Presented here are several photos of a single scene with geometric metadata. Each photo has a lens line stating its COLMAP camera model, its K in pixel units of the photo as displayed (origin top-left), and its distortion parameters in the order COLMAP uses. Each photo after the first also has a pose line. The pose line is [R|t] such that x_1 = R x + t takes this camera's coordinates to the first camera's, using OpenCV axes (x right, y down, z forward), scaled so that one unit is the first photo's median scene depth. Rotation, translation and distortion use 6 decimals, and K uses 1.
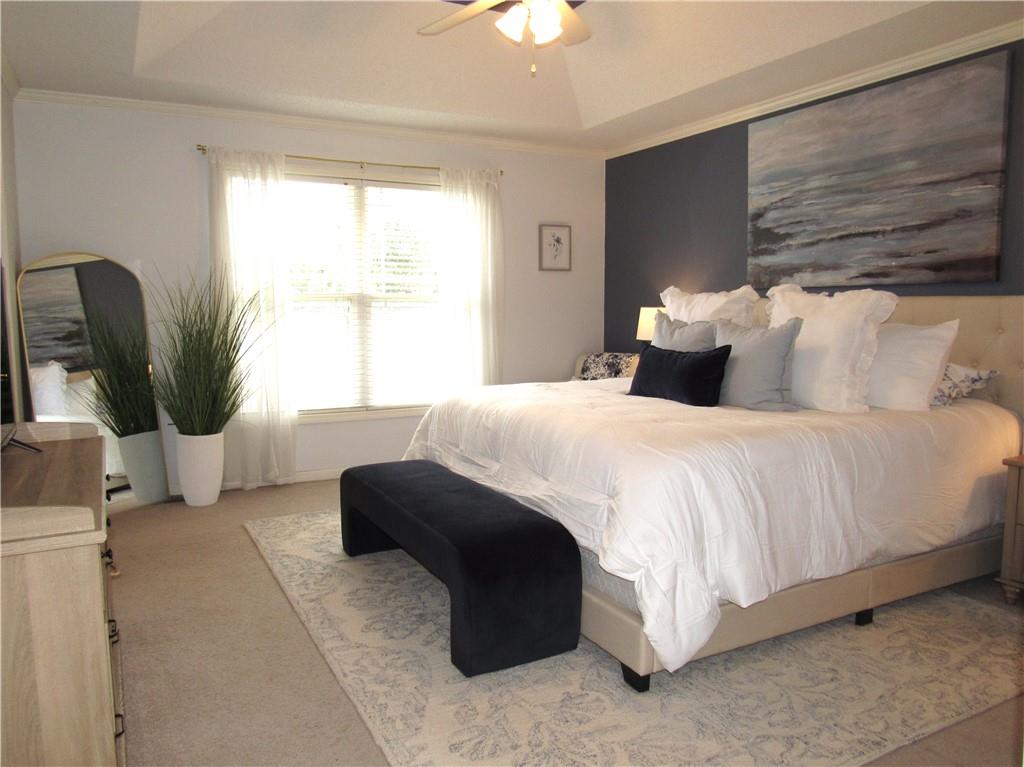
lens RADIAL K [[725.5, 0, 512.6], [0, 725.5, 386.1], [0, 0, 1]] dist [-0.032567, 0.014405]
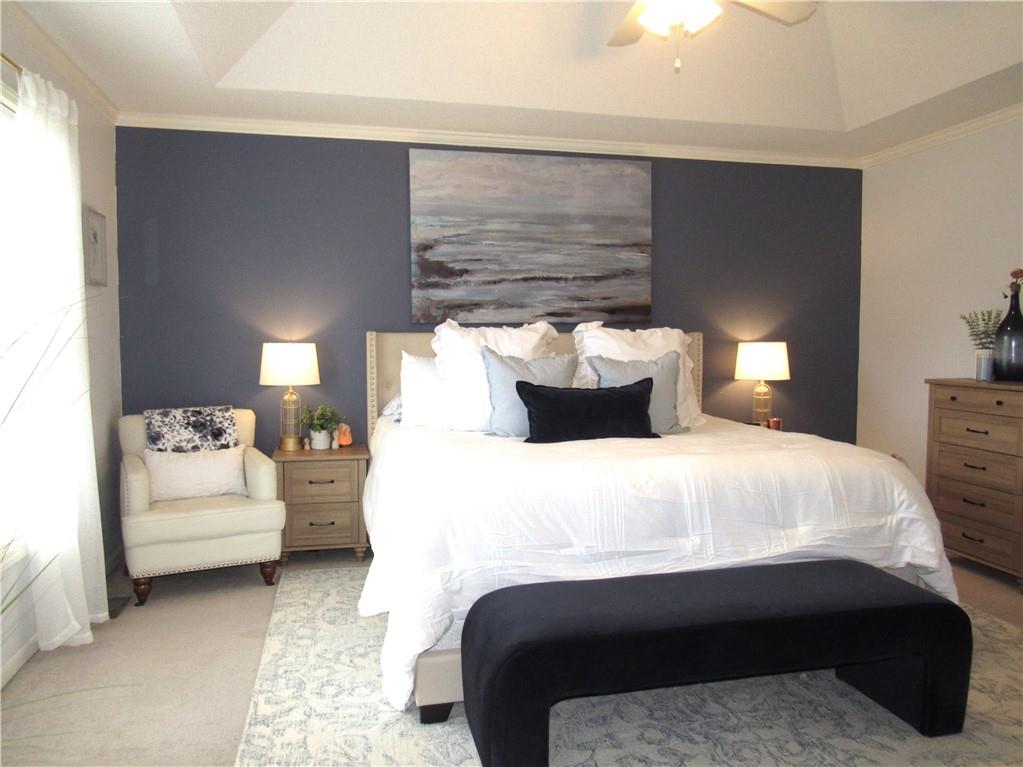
lens RADIAL K [[724.8, 0, 513.0], [0, 724.8, 382.9], [0, 0, 1]] dist [-0.032567, 0.014405]
pose [[0.279763, -0.055523, 0.958462, -0.644273], [0.104889, 0.994118, 0.026973, -0.081670], [-0.954322, 0.092986, 0.283941, 0.733108]]
